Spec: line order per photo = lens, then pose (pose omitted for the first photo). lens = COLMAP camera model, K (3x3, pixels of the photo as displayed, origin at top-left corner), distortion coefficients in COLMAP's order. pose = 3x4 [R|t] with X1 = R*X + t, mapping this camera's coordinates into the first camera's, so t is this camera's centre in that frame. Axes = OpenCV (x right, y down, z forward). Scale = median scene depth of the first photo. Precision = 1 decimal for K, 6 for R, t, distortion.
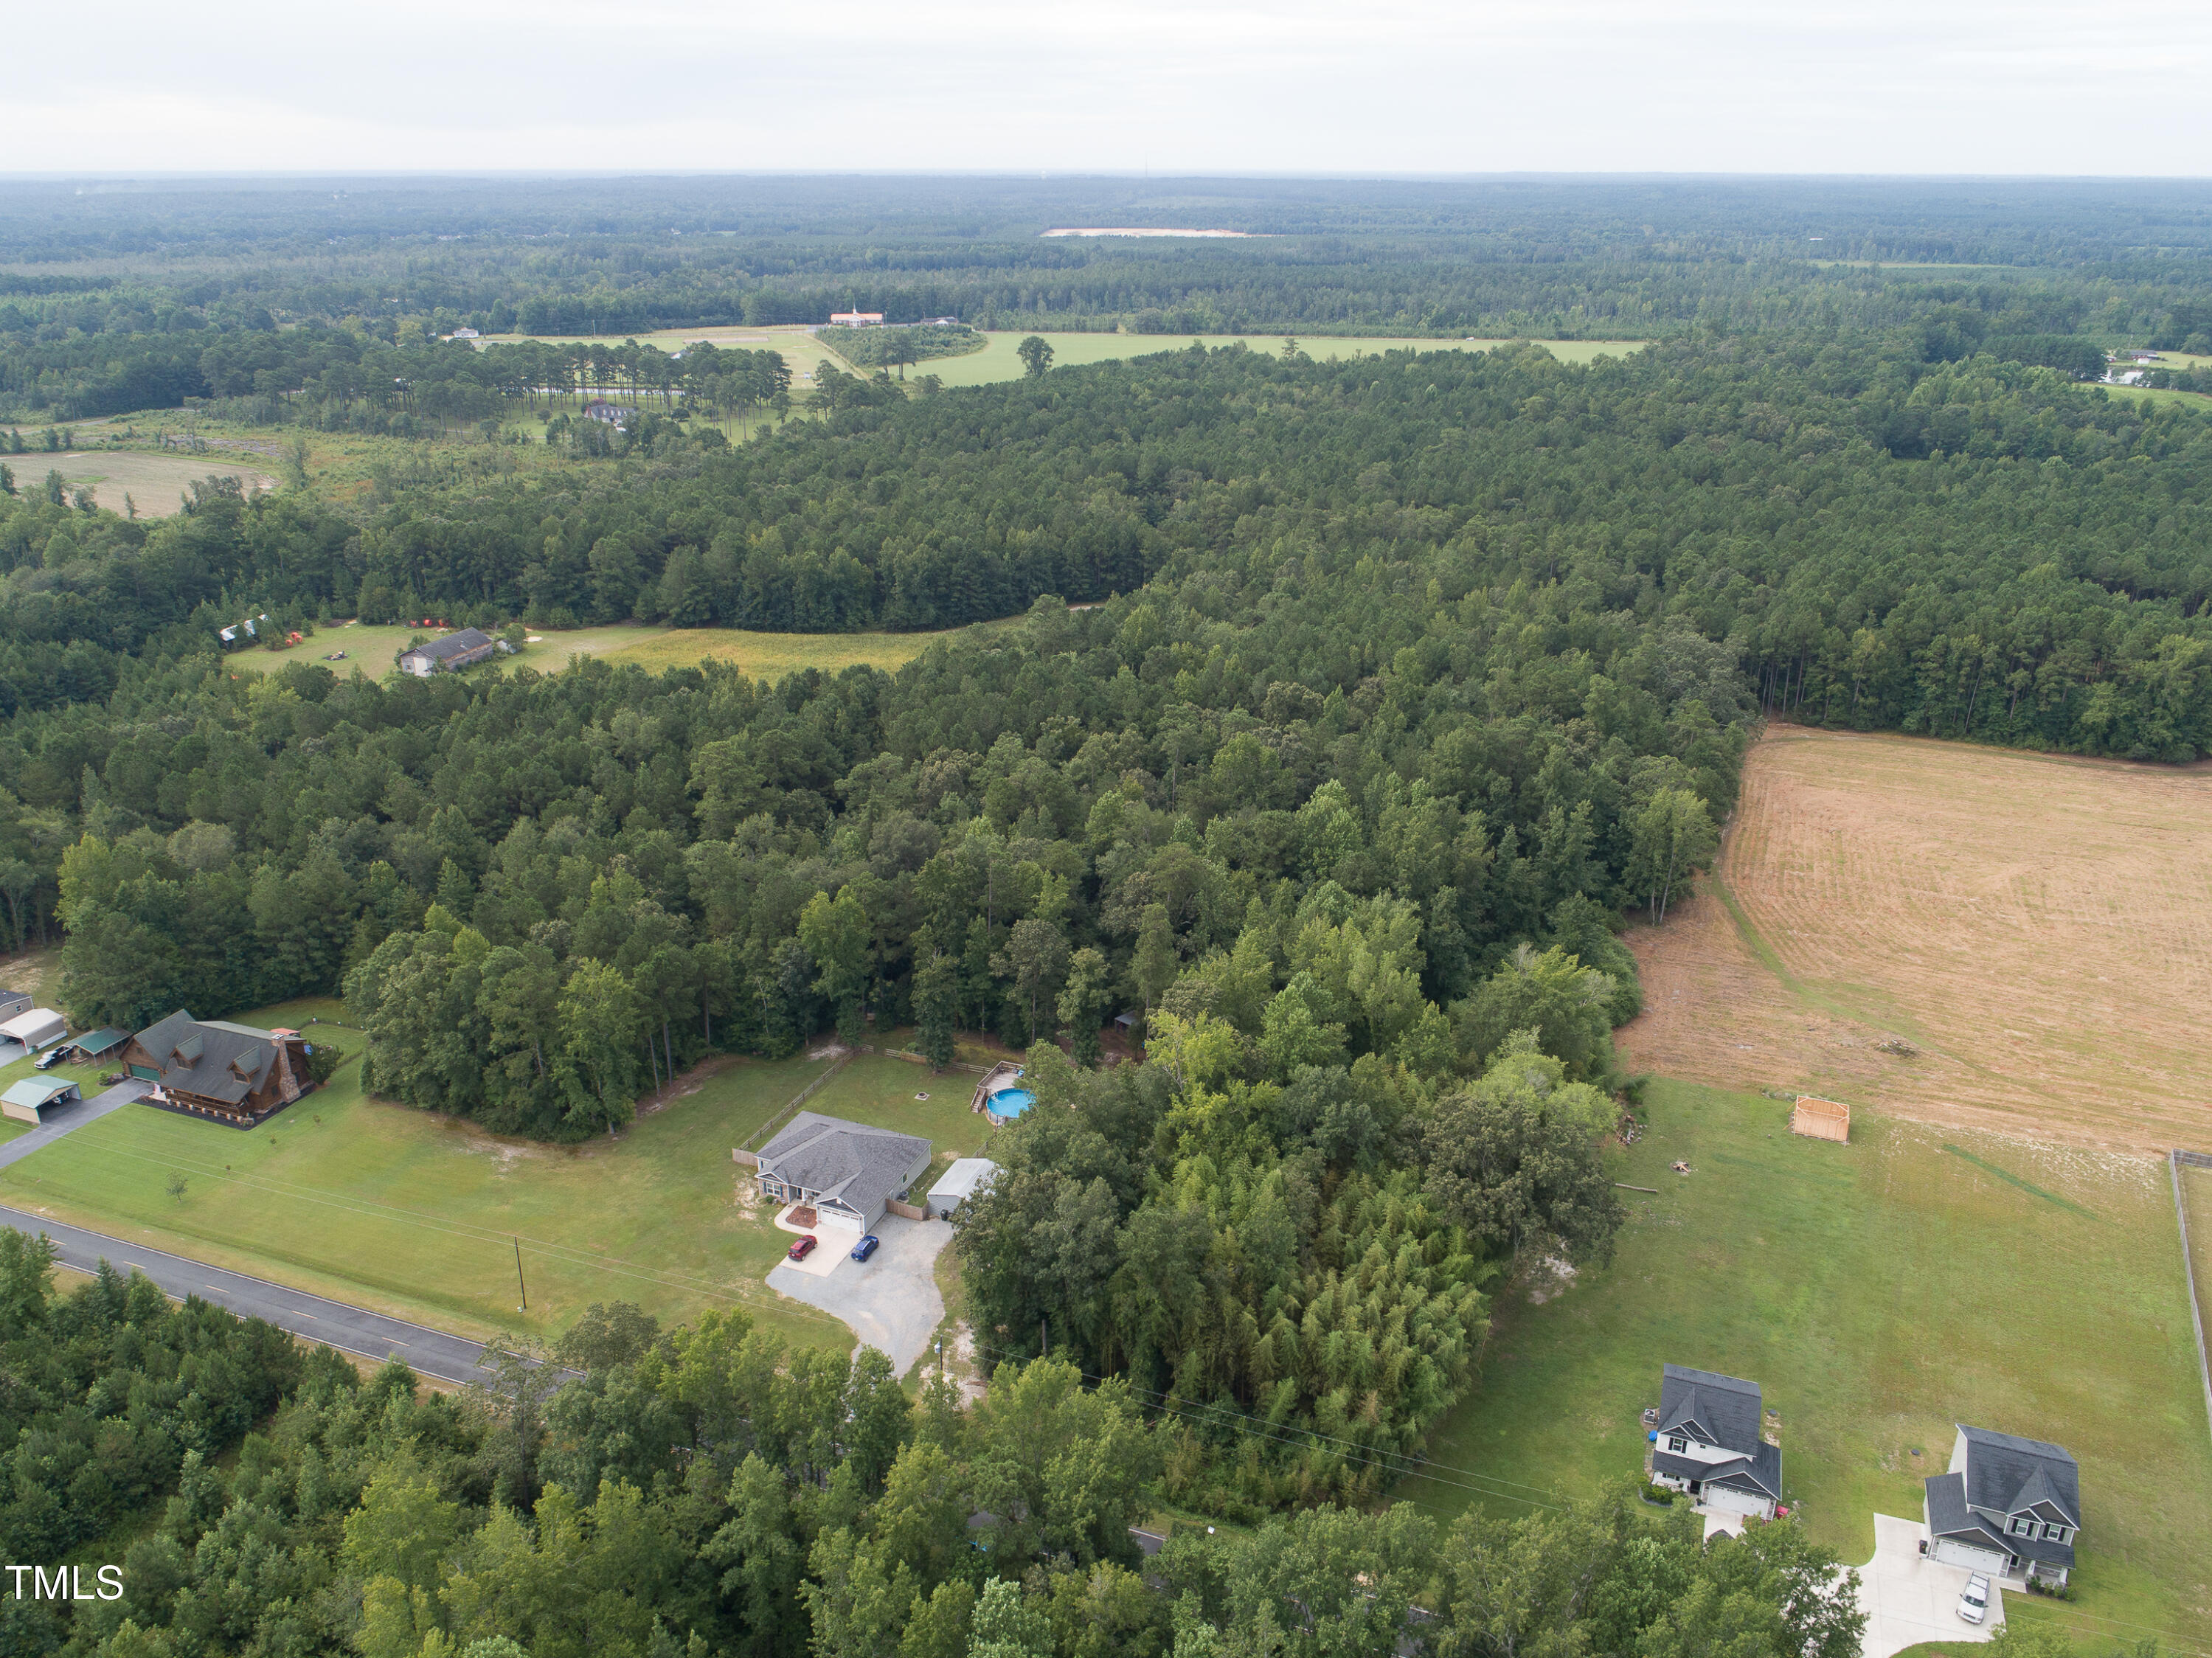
lens RADIAL K [[1680.9, 0, 1105.2], [0, 1680.9, 836.1], [0, 0, 1]] dist [-0.021642, 0.012702]
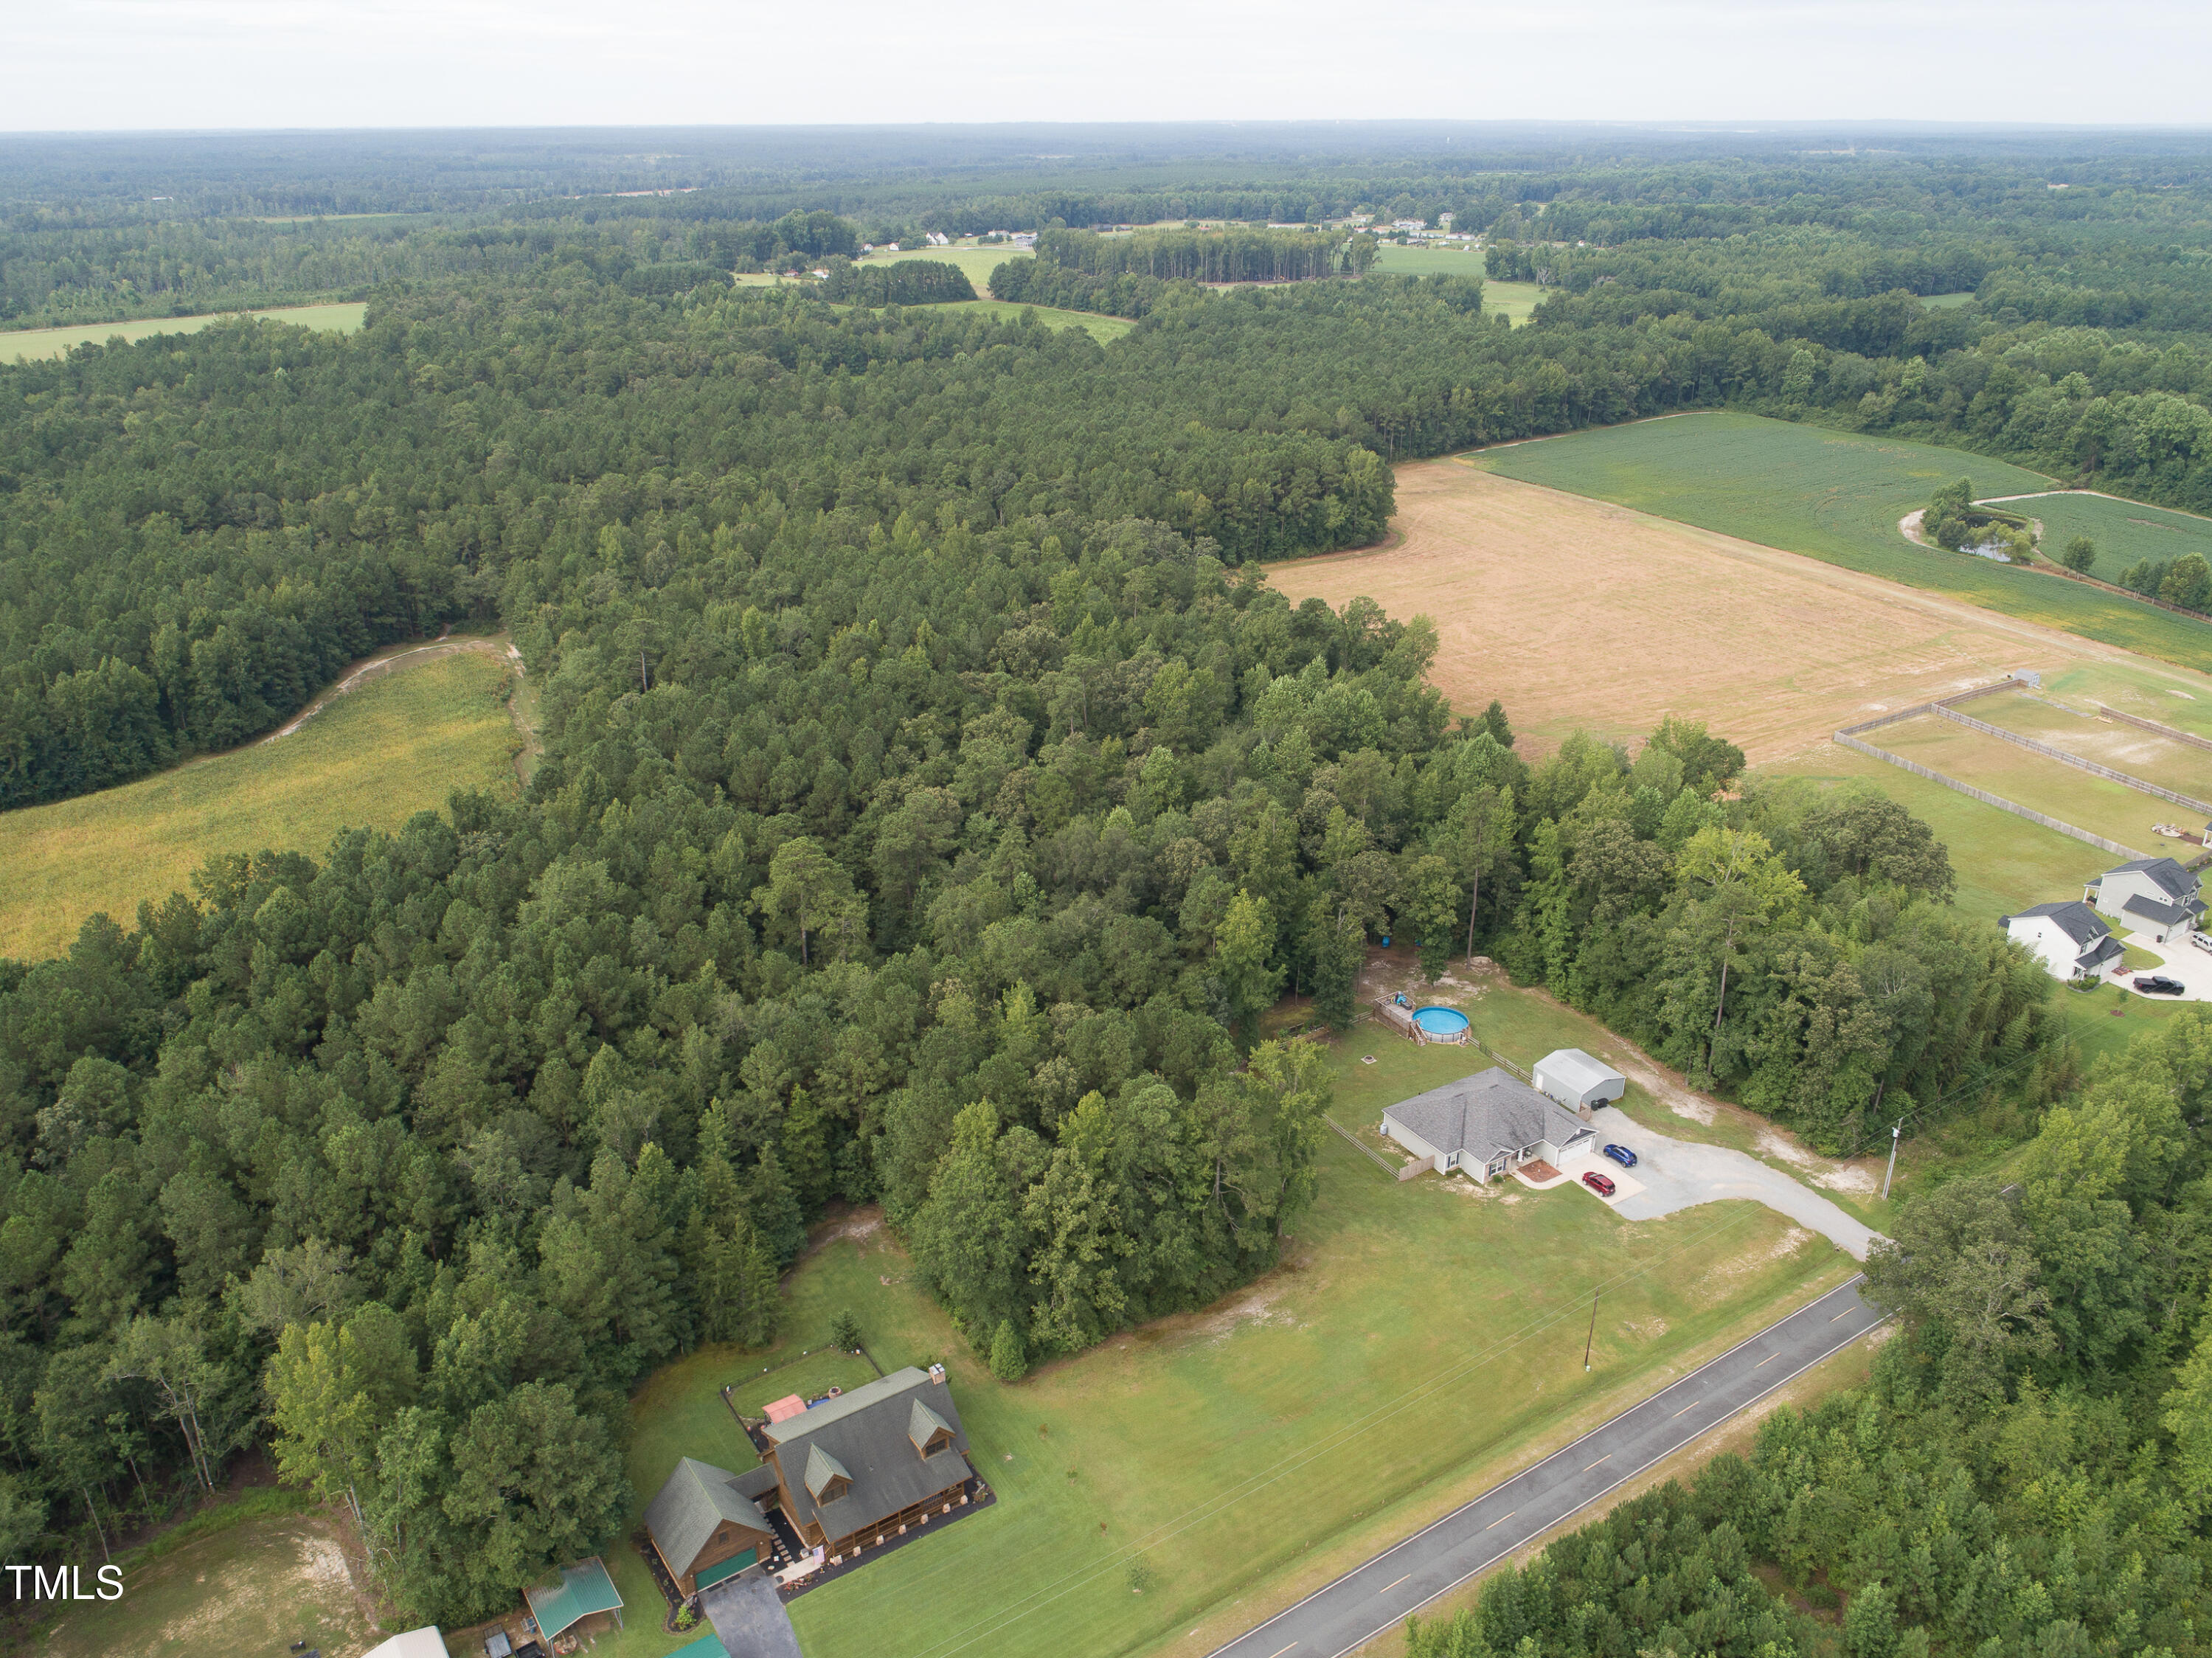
lens RADIAL K [[1680.9, 0, 1105.4], [0, 1680.9, 832.2], [0, 0, 1]] dist [-0.021642, 0.012702]
pose [[0.587703, -0.321755, 0.742347, -0.555381], [0.305733, 0.937811, 0.164432, -0.110572], [-0.749088, 0.130323, 0.649525, 0.295210]]
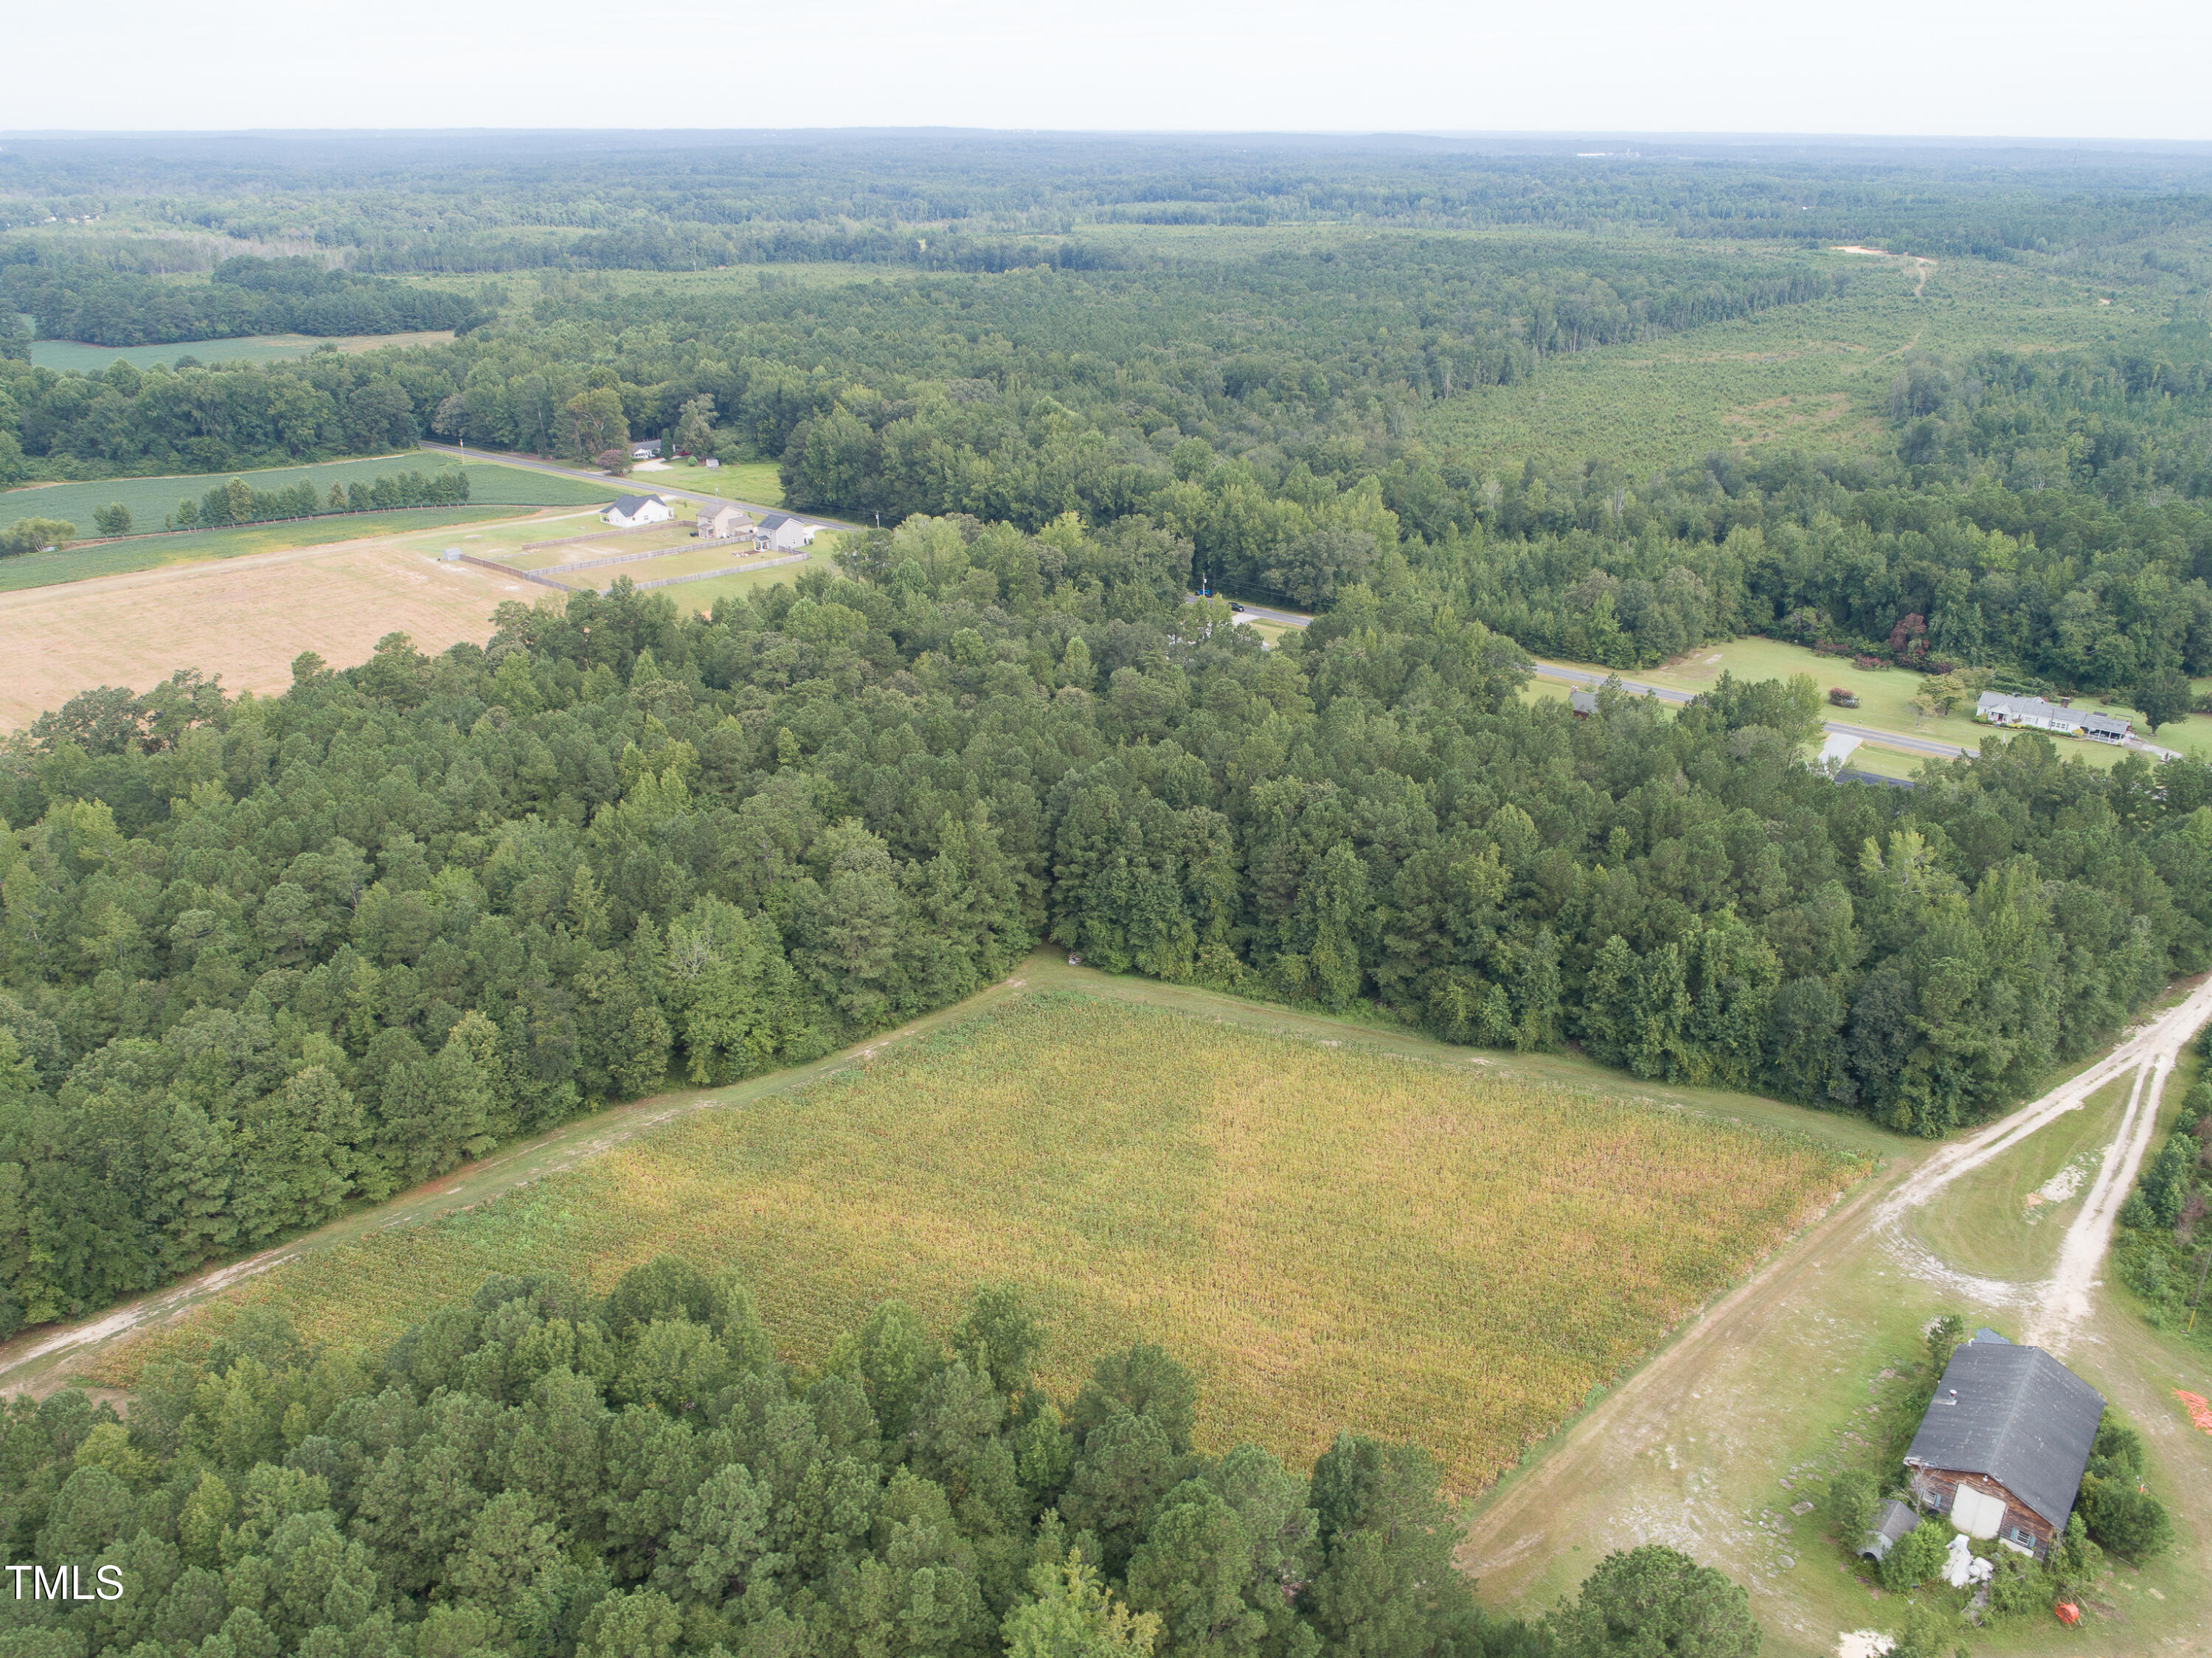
lens RADIAL K [[1680.9, 0, 1103.3], [0, 1680.9, 831.2], [0, 0, 1]] dist [-0.021642, 0.012702]
pose [[-0.950233, -0.125963, 0.284938, -0.334462], [0.112073, 0.715172, 0.689905, -0.549953], [-0.290682, 0.687504, -0.665463, 1.385612]]
